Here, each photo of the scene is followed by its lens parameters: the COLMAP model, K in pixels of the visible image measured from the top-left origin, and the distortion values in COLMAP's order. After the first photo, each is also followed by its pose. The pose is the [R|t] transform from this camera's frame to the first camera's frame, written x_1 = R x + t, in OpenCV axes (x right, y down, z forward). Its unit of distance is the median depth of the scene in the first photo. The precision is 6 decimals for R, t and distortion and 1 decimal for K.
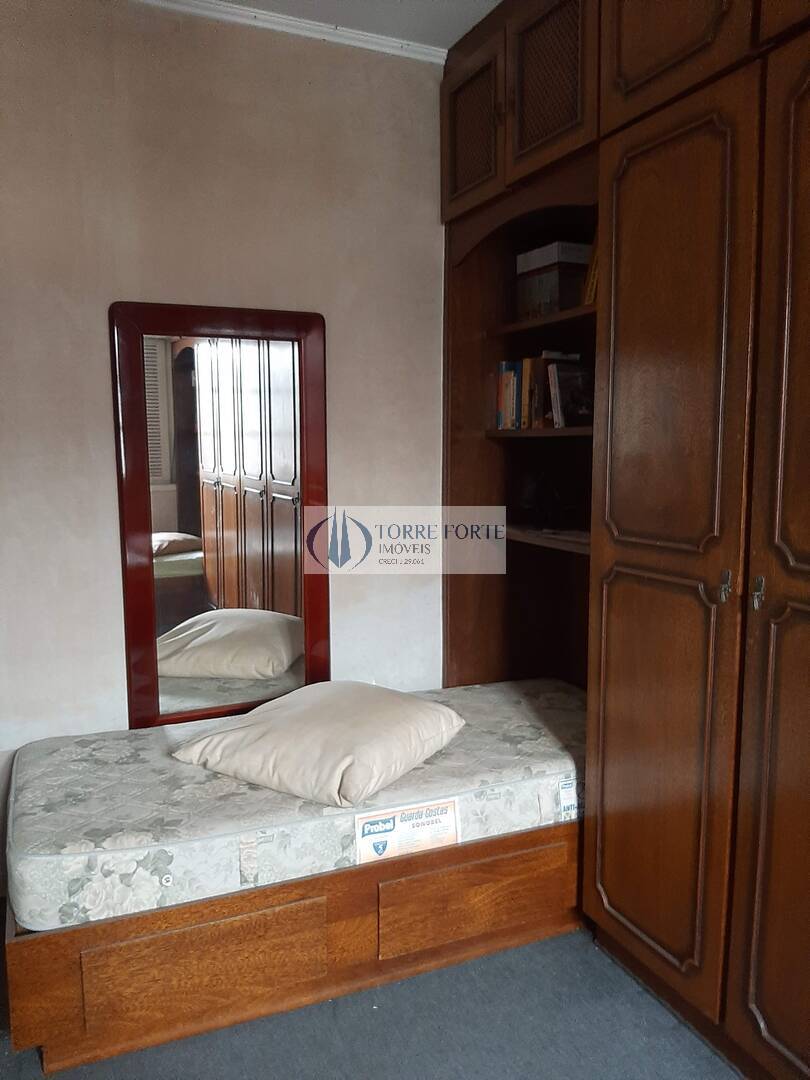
lens RADIAL K [[834.9, 0, 404.8], [0, 834.9, 542.8], [0, 0, 1]] dist [0.042473, -0.083288]
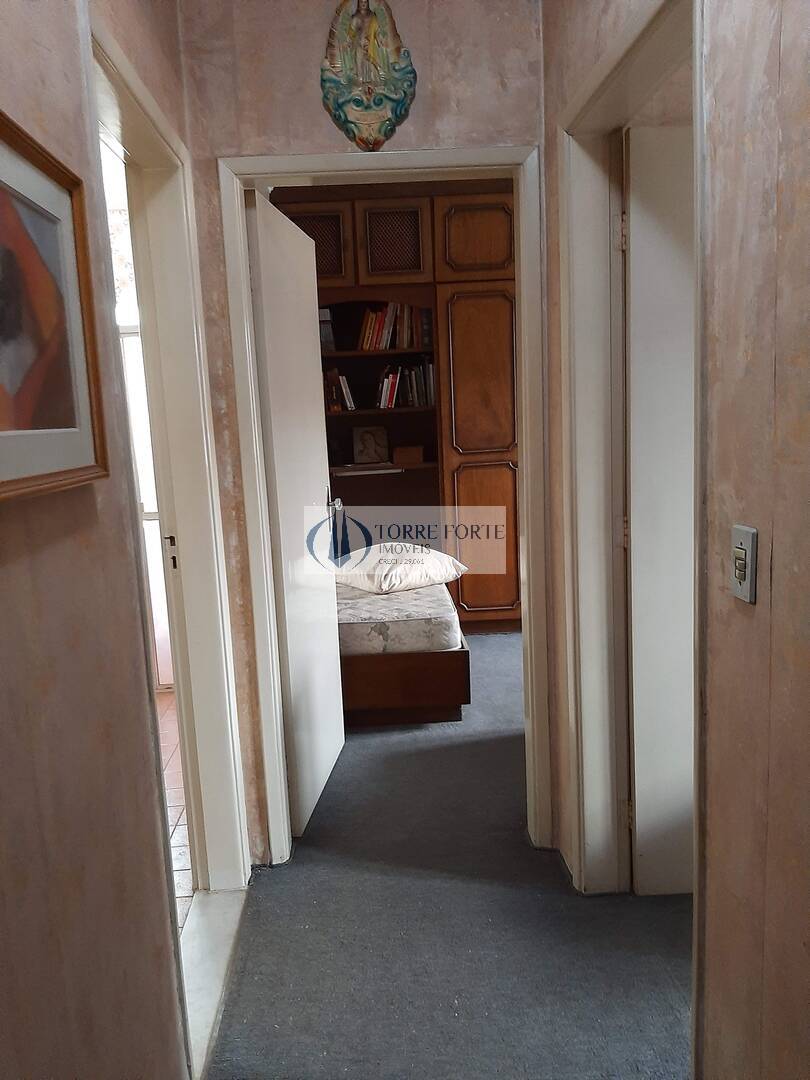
lens RADIAL K [[834.9, 0, 403.1], [0, 834.9, 539.3], [0, 0, 1]] dist [0.042473, -0.083288]
pose [[0.356669, -0.159051, 0.920592, -2.079970], [0.155378, 0.981776, 0.109423, -0.051576], [-0.921219, 0.104012, 0.374882, 0.290381]]
